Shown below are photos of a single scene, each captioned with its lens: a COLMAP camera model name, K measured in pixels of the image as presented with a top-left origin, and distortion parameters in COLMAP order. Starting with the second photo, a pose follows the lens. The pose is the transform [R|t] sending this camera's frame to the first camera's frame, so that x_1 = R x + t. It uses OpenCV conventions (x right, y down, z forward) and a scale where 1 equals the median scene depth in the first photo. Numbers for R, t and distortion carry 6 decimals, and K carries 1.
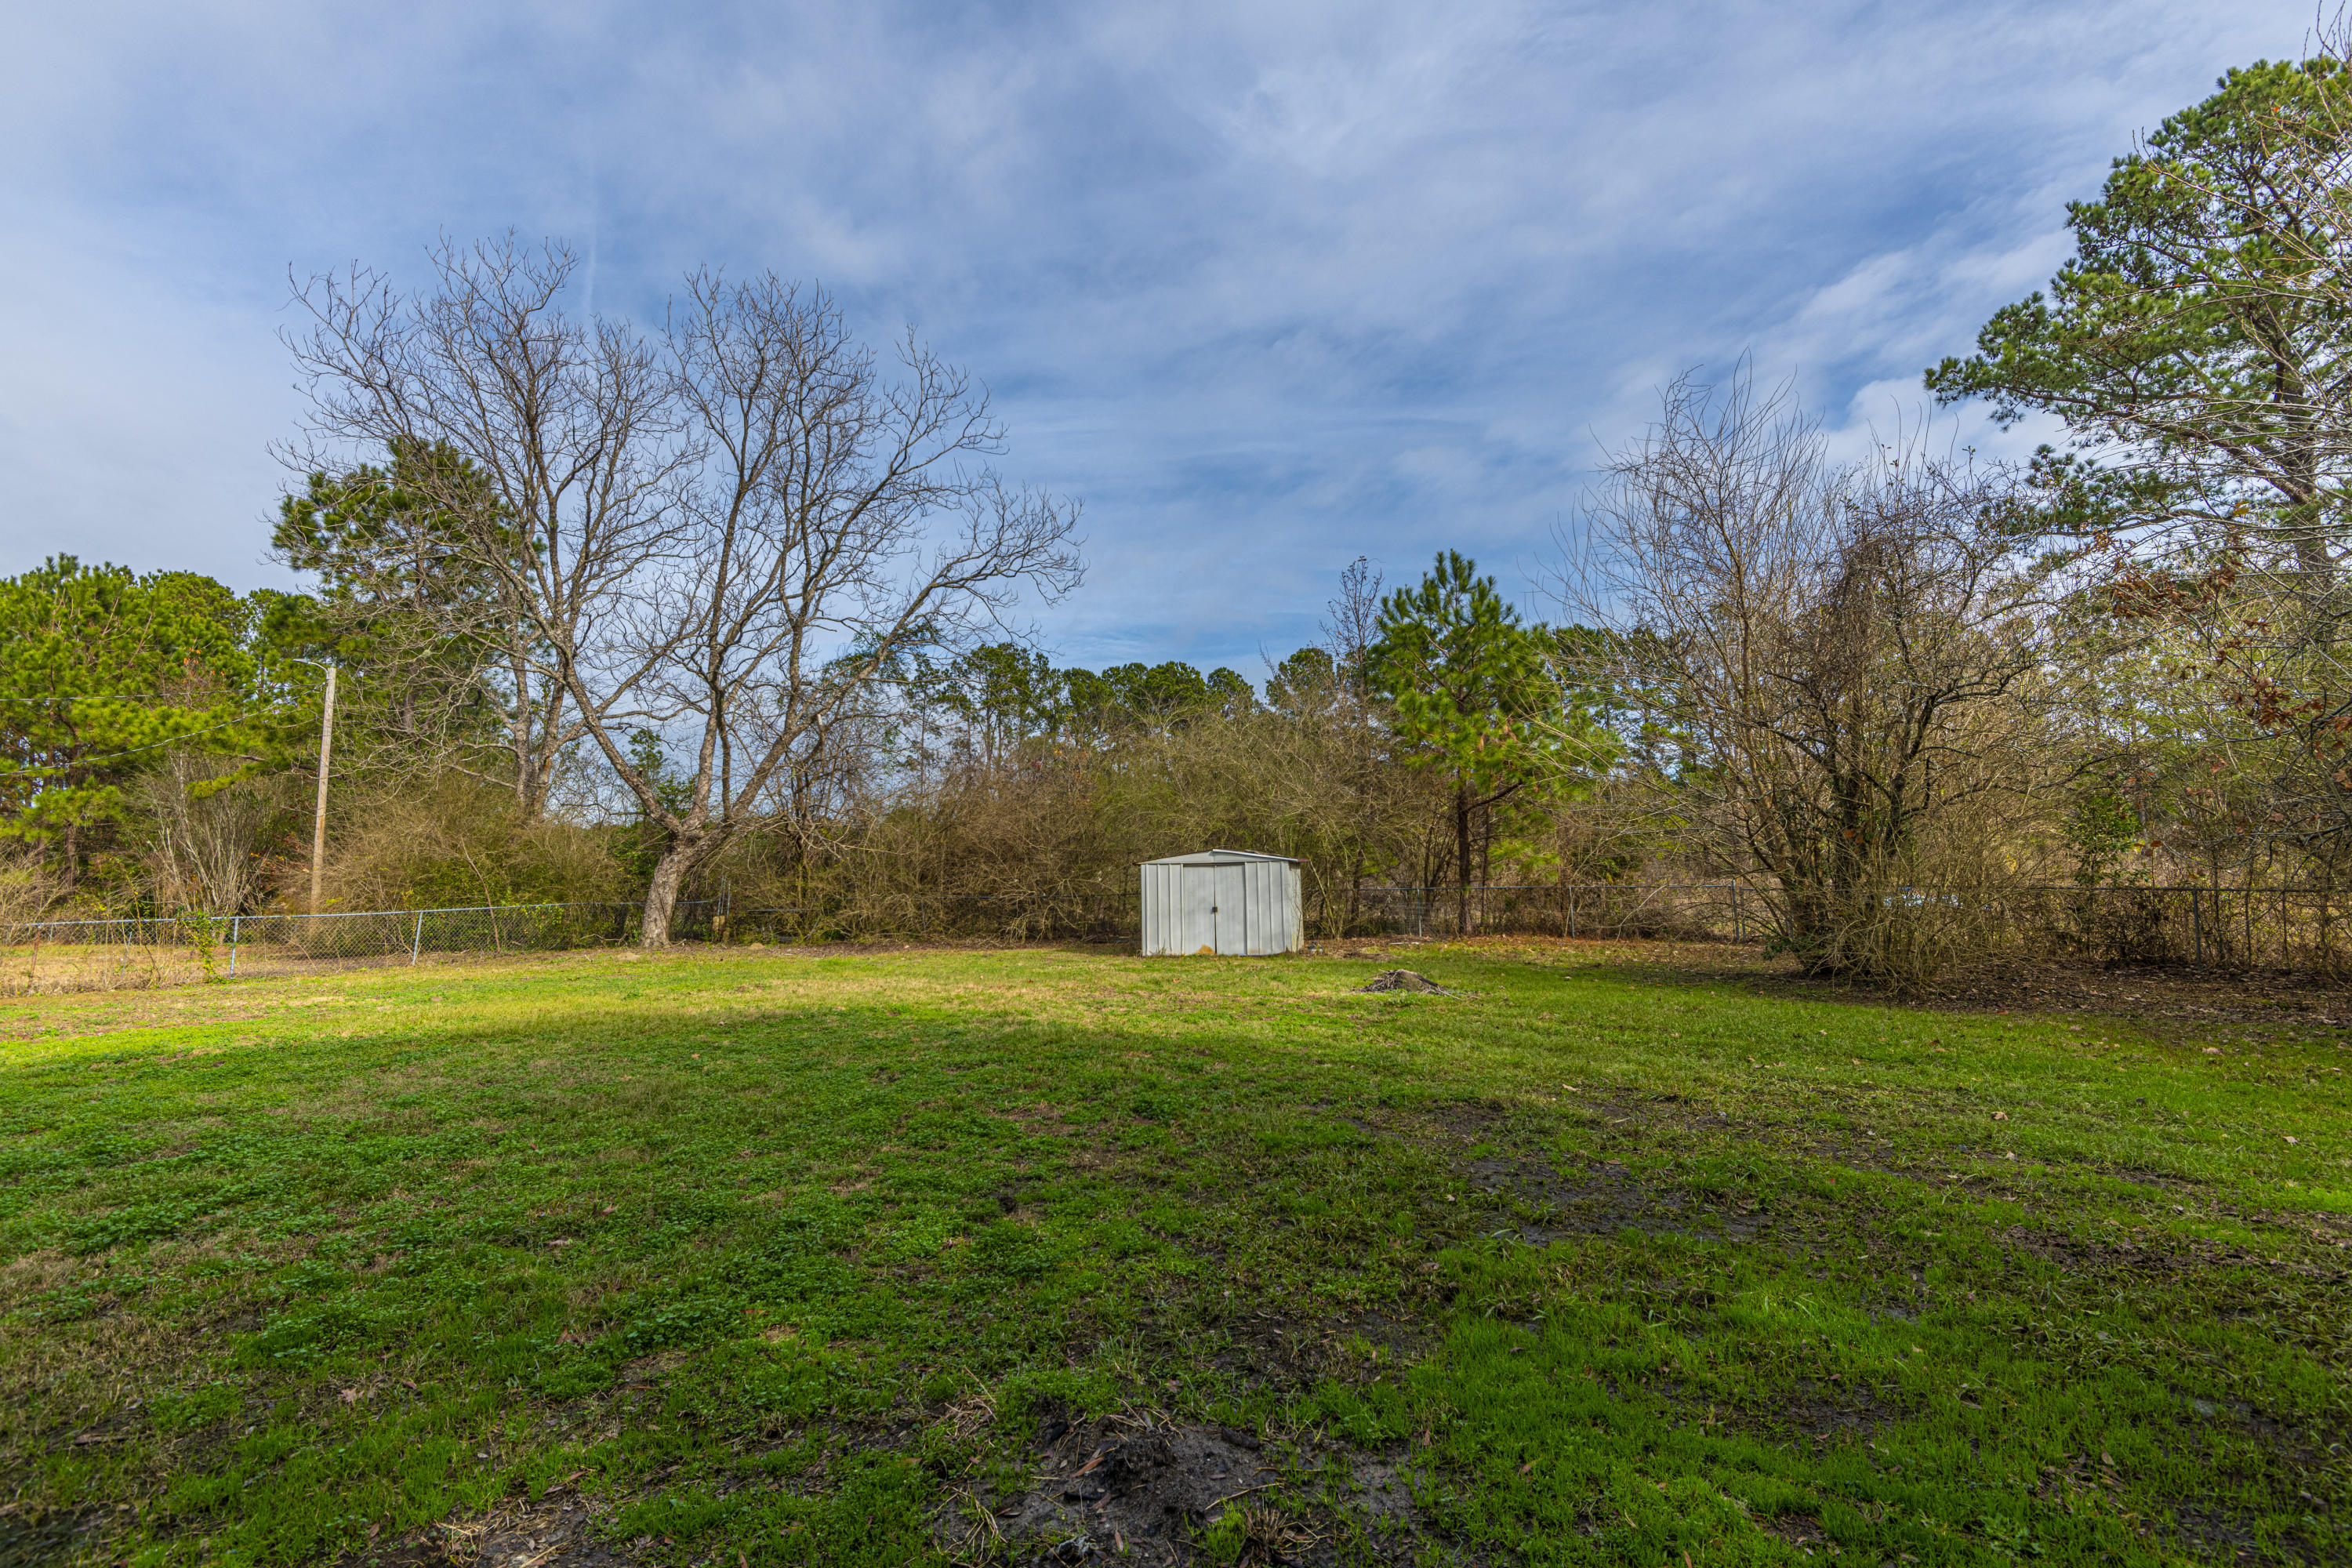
lens RADIAL K [[1060.8, 0, 1177.9], [0, 1060.8, 763.3], [0, 0, 1]] dist [0.037966, -0.031146]
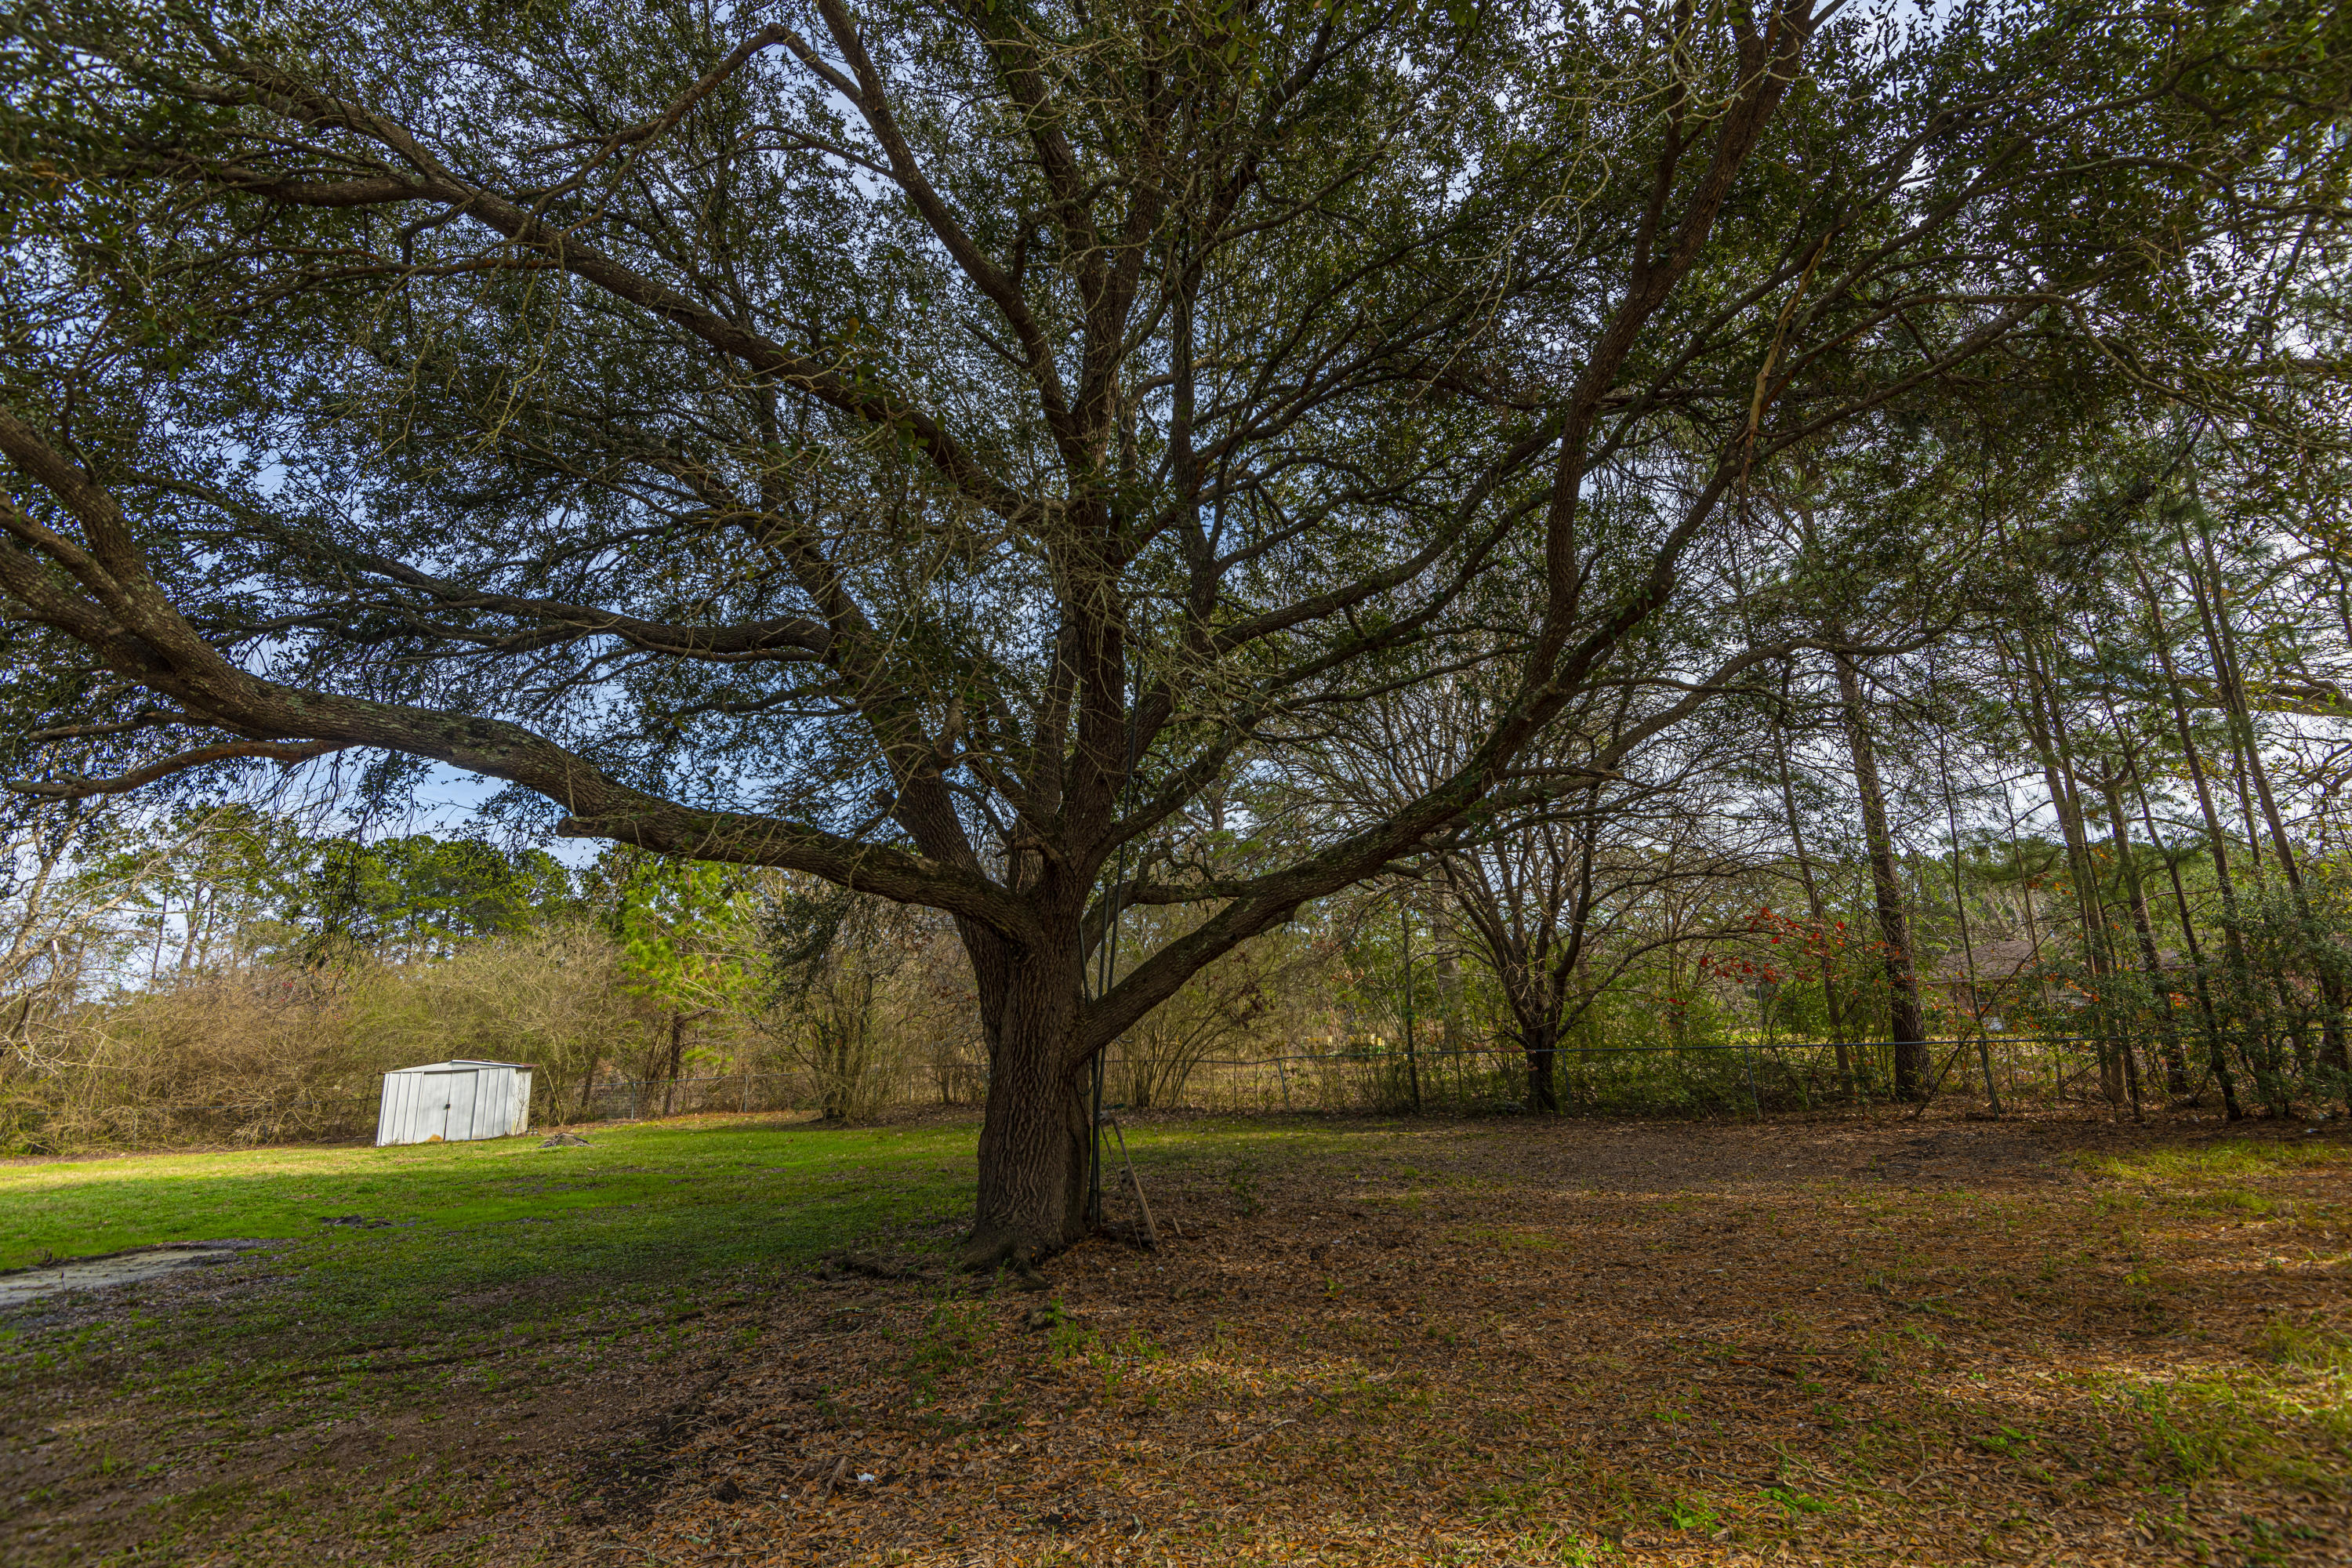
lens RADIAL K [[1060.8, 0, 1177.9], [0, 1060.8, 763.3], [0, 0, 1]] dist [0.037966, -0.031146]
pose [[0.838317, 0.113695, 0.533196, 0.028913], [-0.023226, 0.984573, -0.173426, -0.061964], [-0.544688, 0.133002, 0.828025, -0.561240]]
